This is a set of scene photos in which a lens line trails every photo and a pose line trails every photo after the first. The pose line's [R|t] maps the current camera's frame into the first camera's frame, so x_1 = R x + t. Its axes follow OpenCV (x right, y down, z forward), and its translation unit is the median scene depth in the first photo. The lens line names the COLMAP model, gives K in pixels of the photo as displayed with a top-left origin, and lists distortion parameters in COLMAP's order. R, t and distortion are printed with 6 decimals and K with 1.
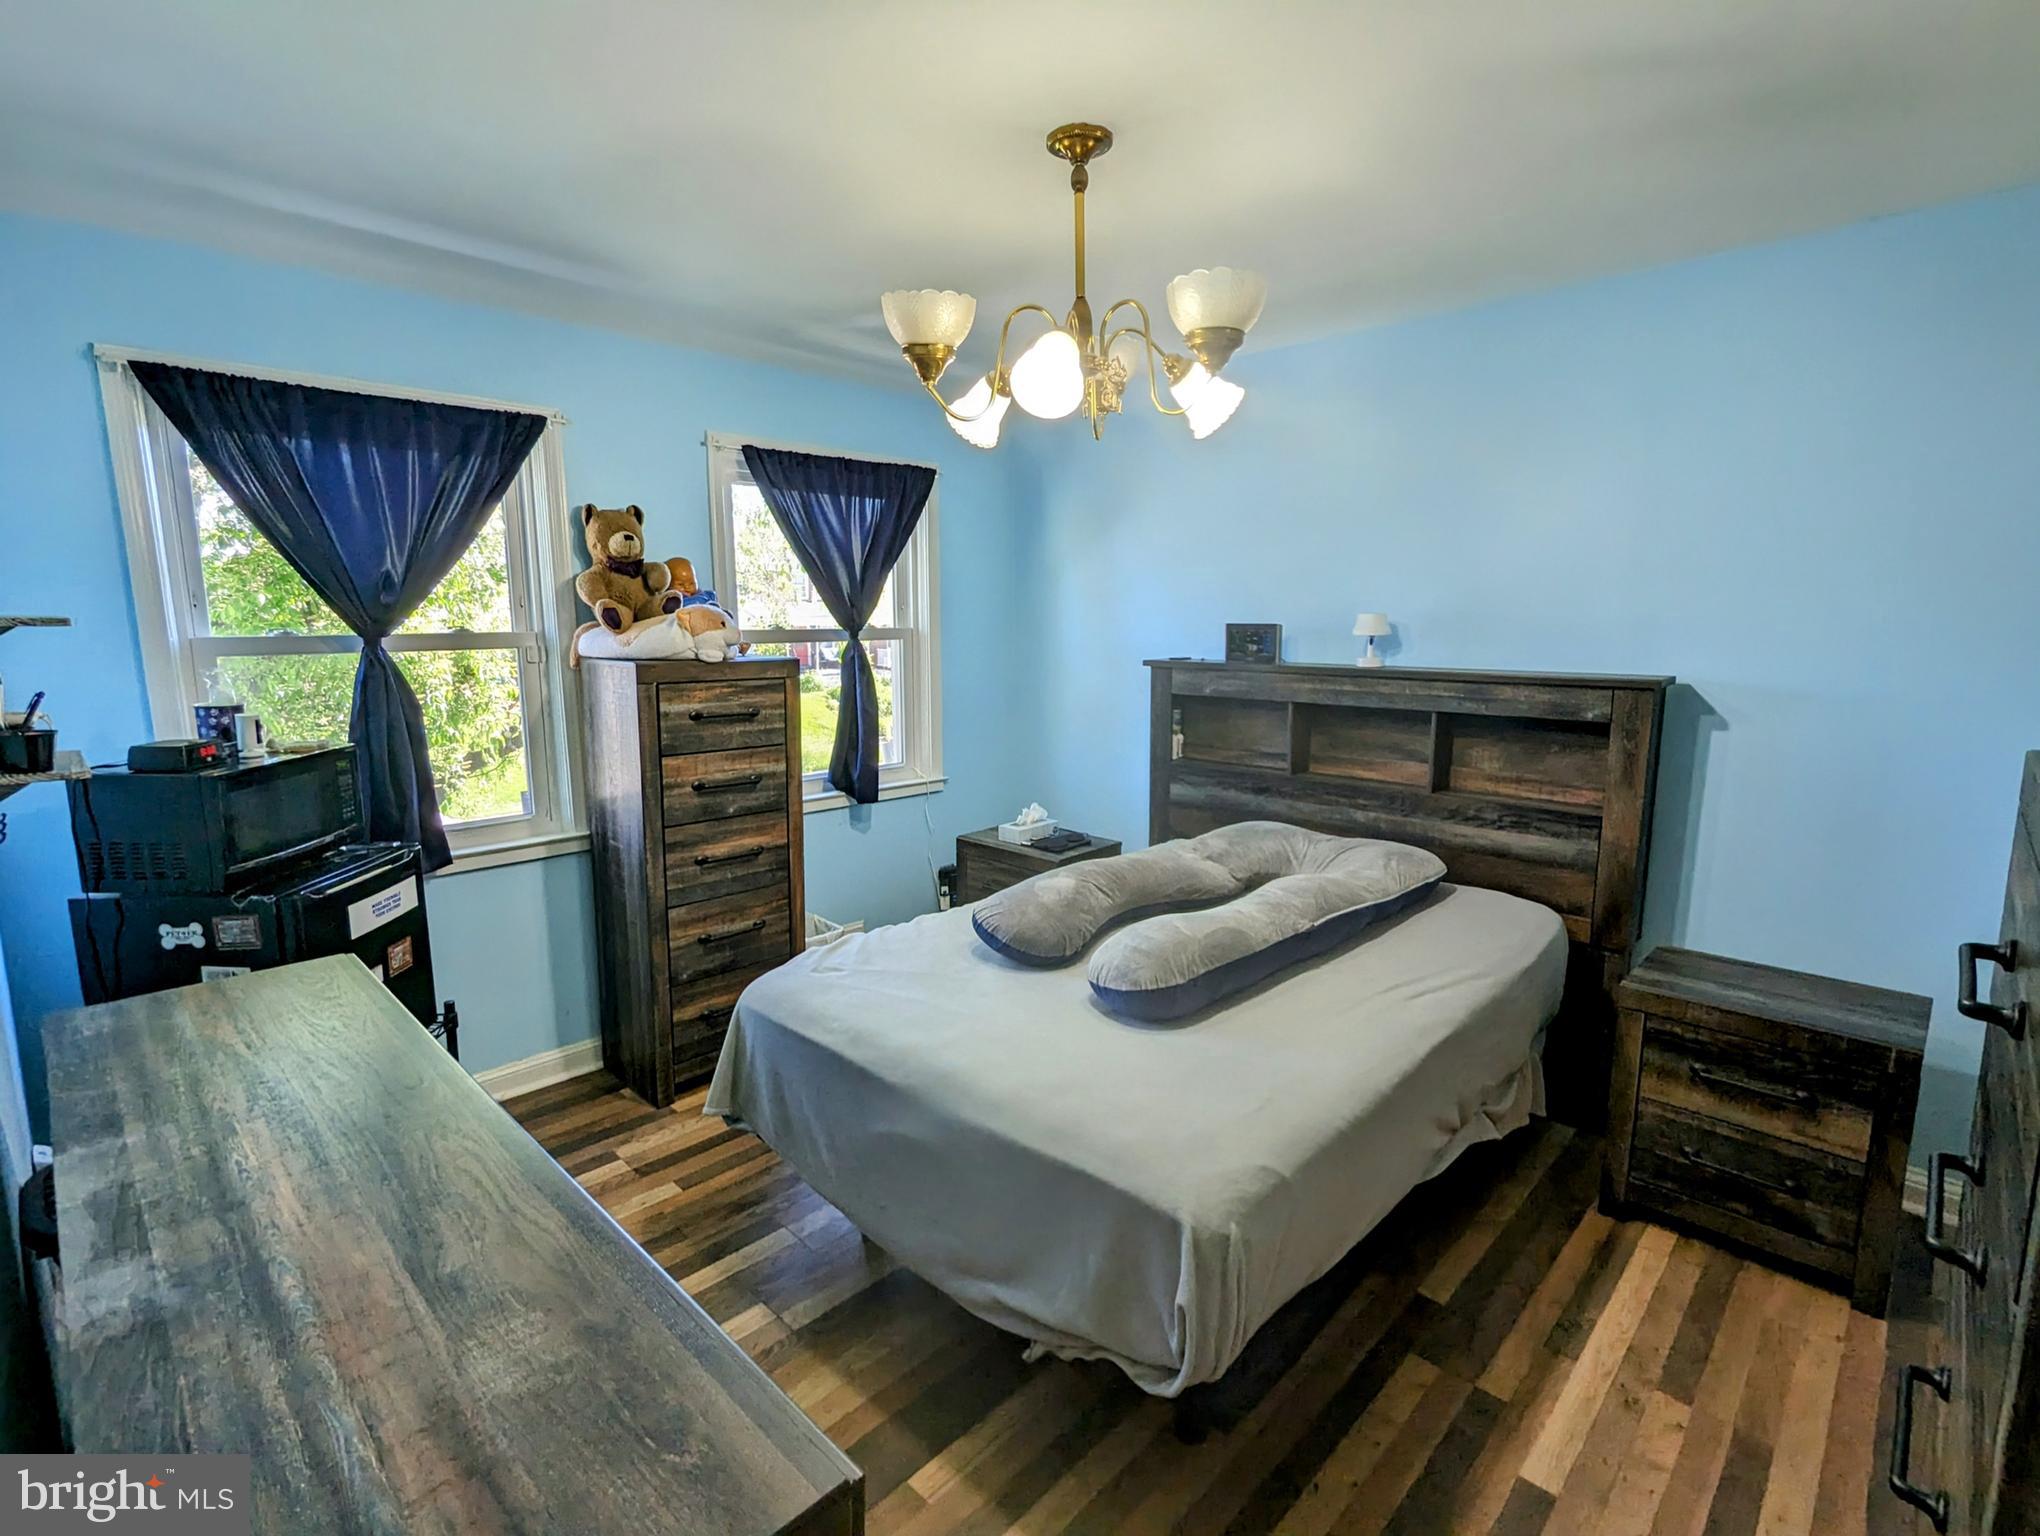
lens RADIAL K [[969.7, 0, 1016.2], [0, 969.7, 766.0], [0, 0, 1]] dist [0.000343, -0.001508]
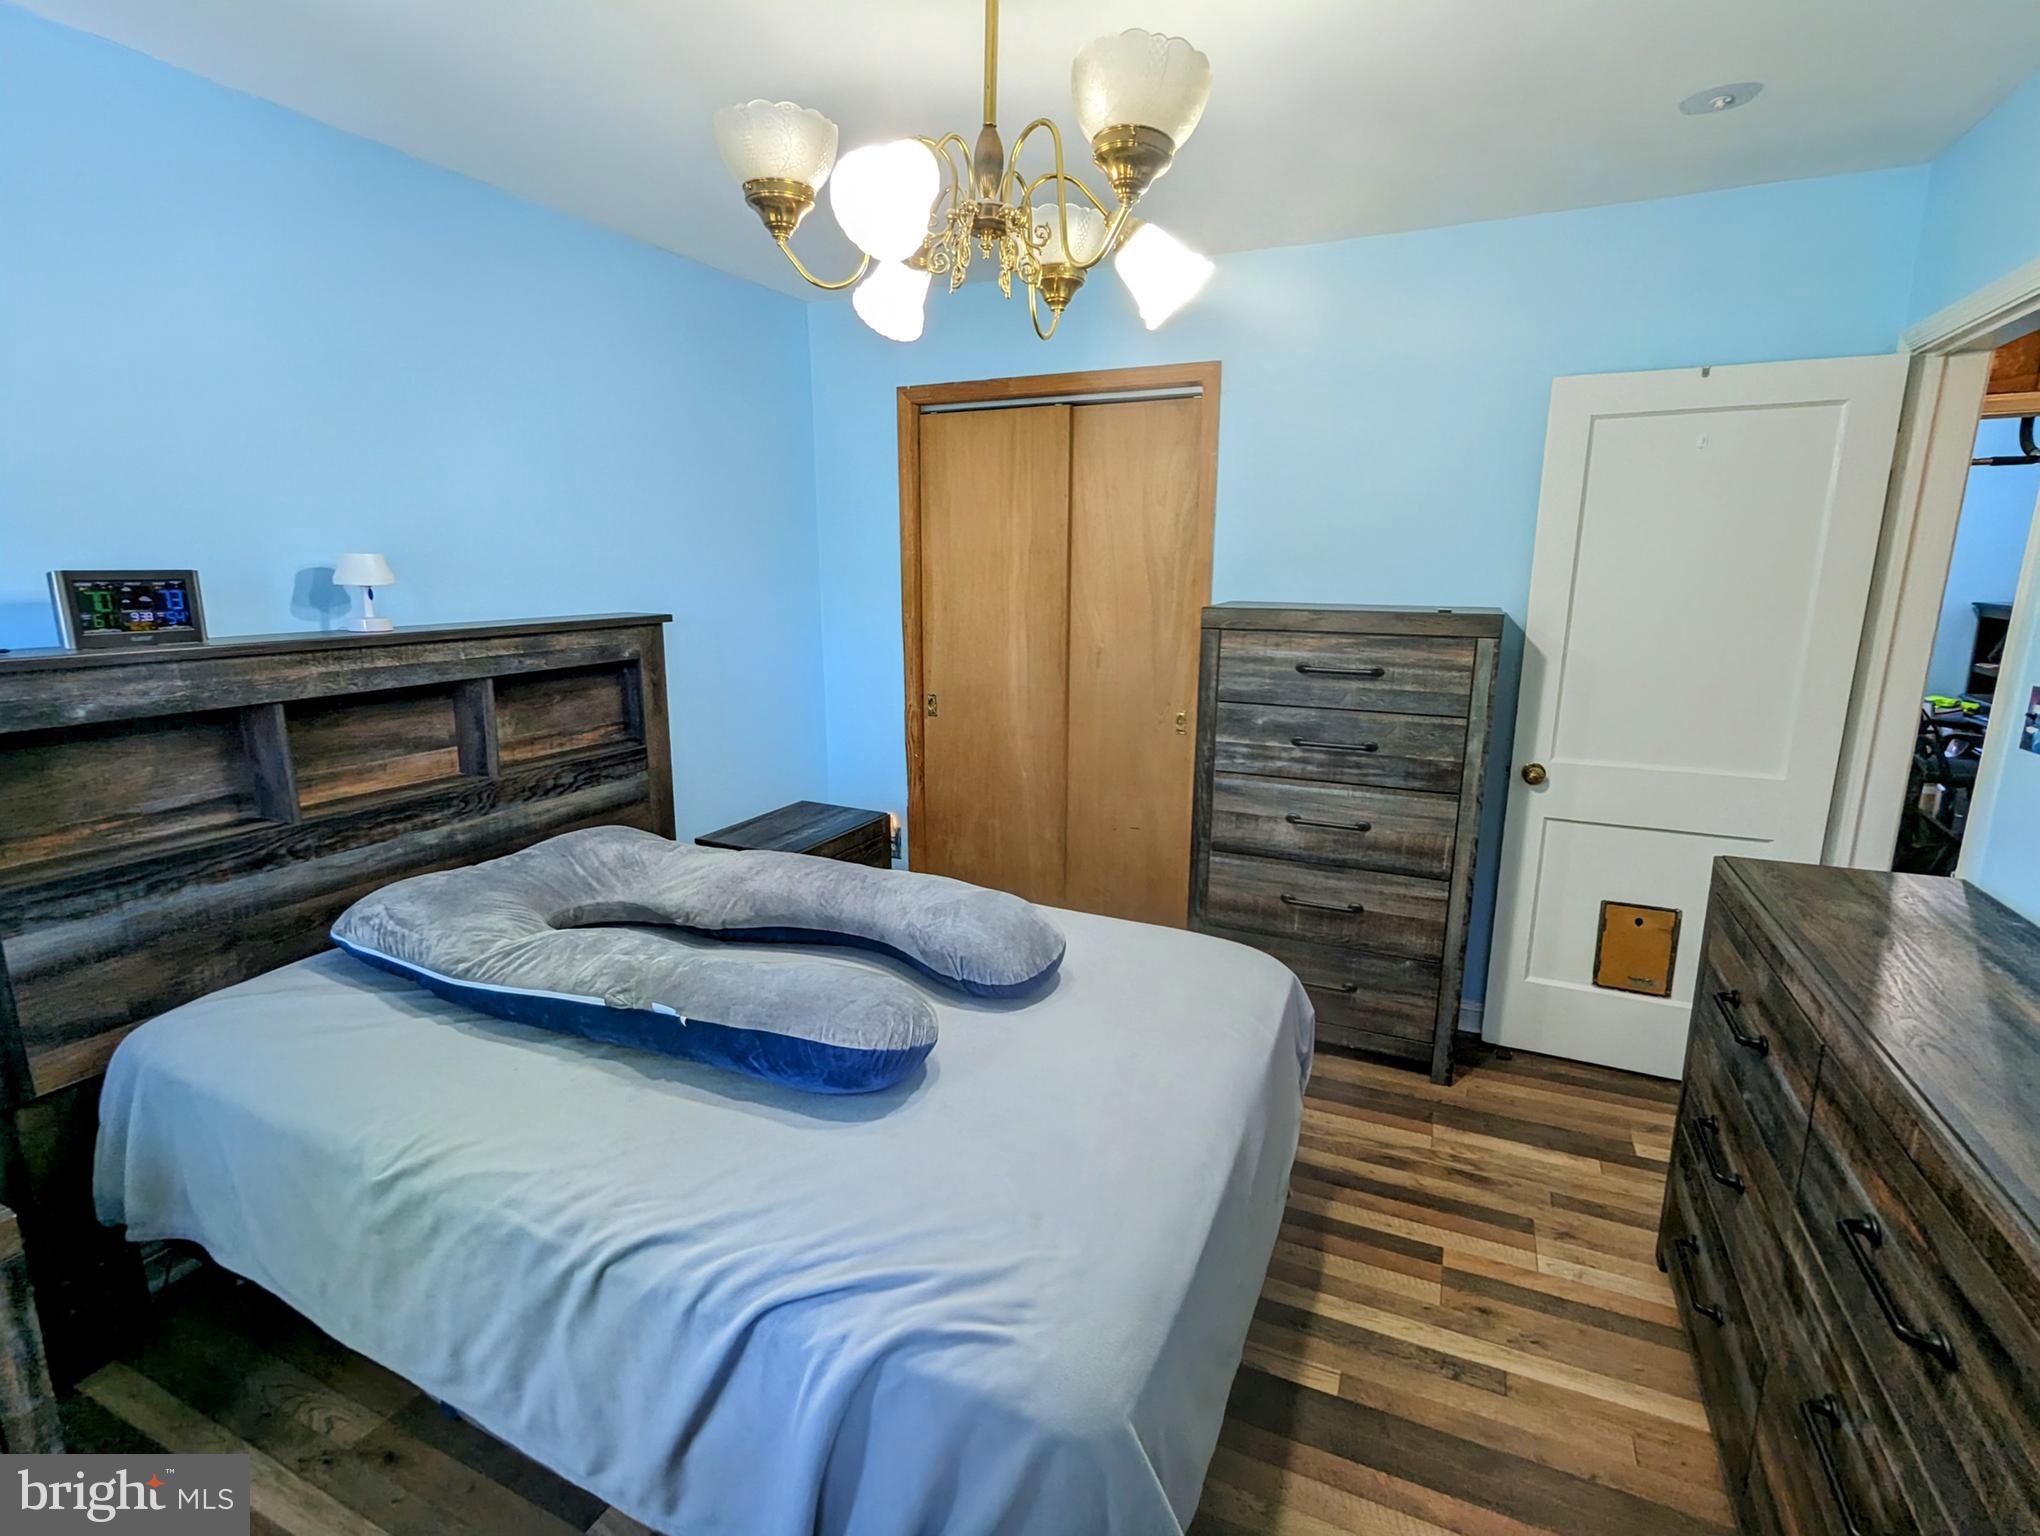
lens RADIAL K [[969.7, 0, 1014.9], [0, 969.7, 763.2], [0, 0, 1]] dist [0.000343, -0.001508]
pose [[-0.331836, -0.191039, 0.923790, -0.447025], [0.145816, 0.957122, 0.250311, -0.118961], [-0.931999, 0.217766, -0.289751, 0.798996]]
